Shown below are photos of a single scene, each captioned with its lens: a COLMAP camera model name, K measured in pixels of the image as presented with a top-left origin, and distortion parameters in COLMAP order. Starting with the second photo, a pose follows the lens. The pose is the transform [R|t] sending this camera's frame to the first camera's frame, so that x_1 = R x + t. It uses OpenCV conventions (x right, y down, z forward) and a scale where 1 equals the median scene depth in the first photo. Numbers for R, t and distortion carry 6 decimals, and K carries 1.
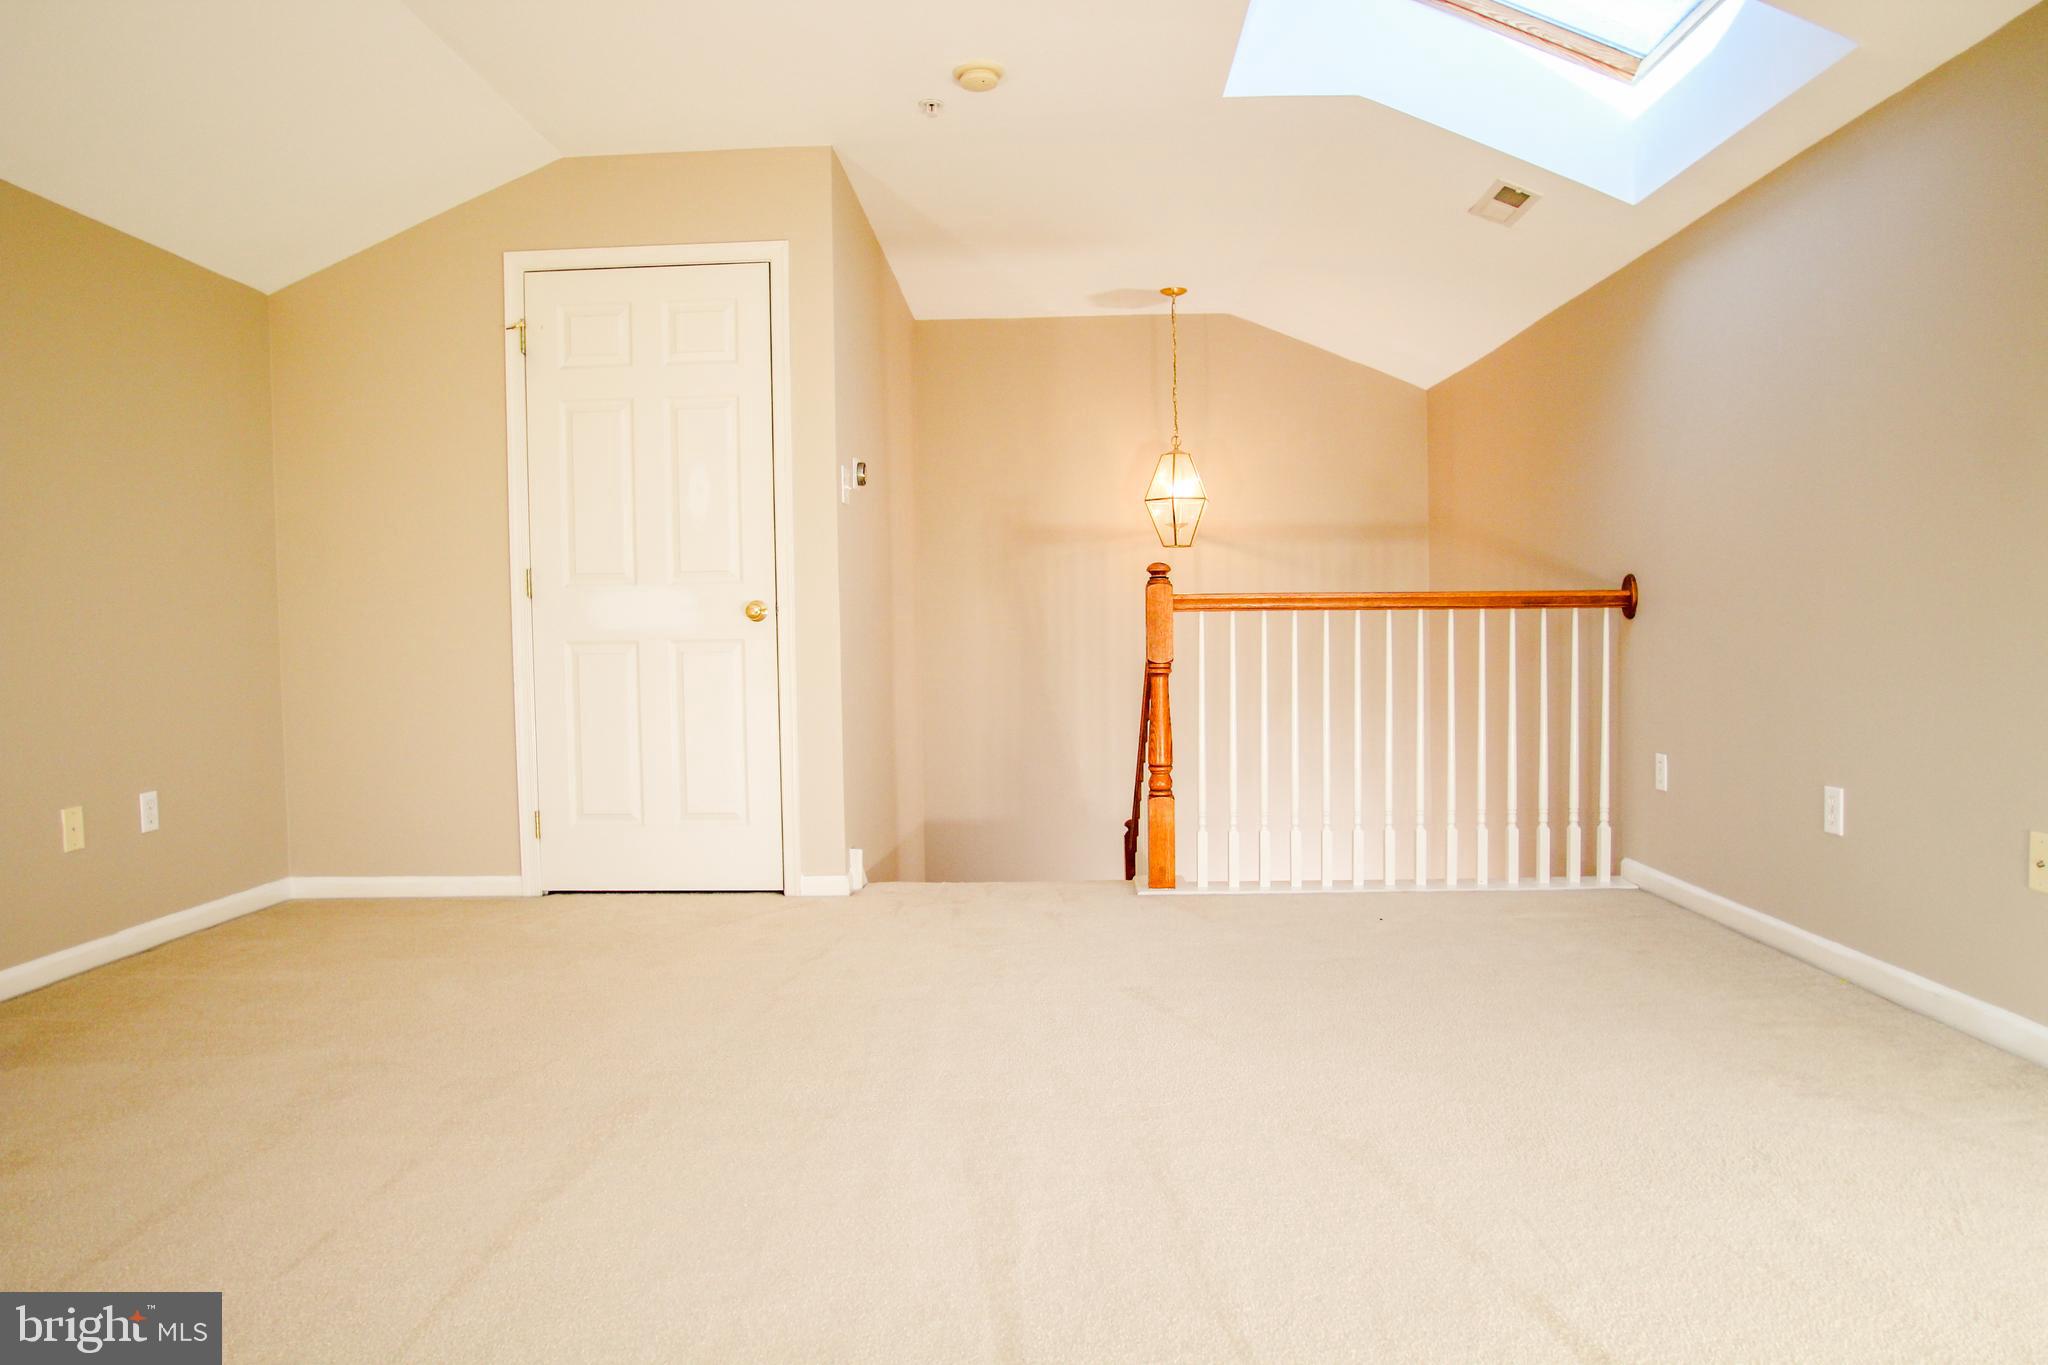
lens RADIAL K [[1324.0, 0, 1025.8], [0, 1324.0, 687.4], [0, 0, 1]] dist [-0.069285, 0.038281]
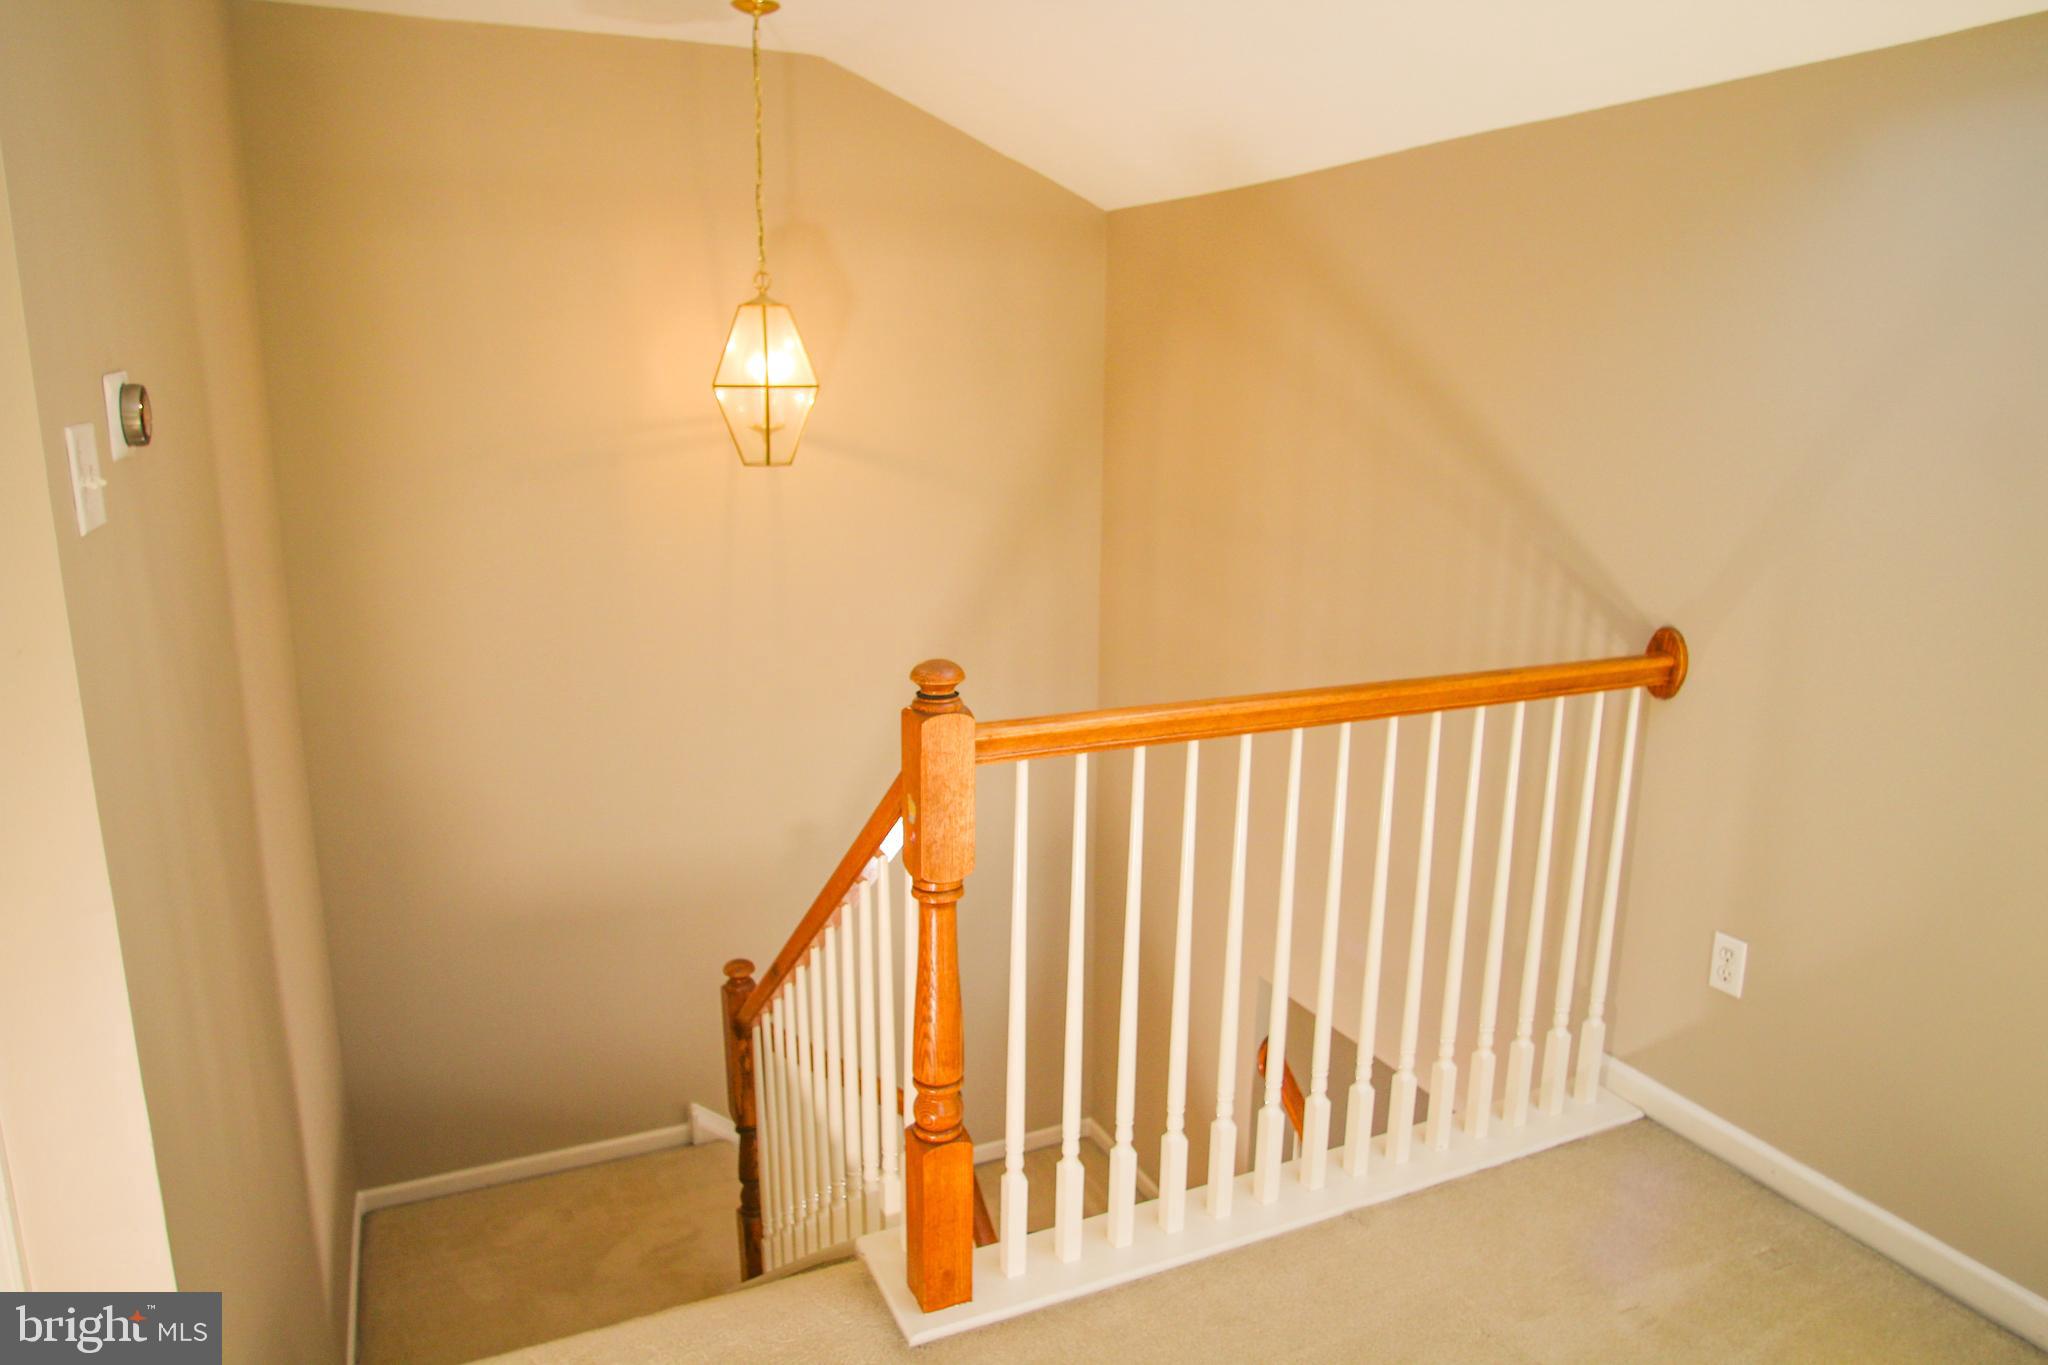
lens RADIAL K [[1324.0, 0, 1023.2], [0, 1324.0, 674.7], [0, 0, 1]] dist [-0.069285, 0.038281]
pose [[0.895804, -0.071835, 0.438606, -0.064369], [-0.005364, 0.985033, 0.172284, -0.154470], [-0.444417, -0.156685, 0.882011, 0.551358]]
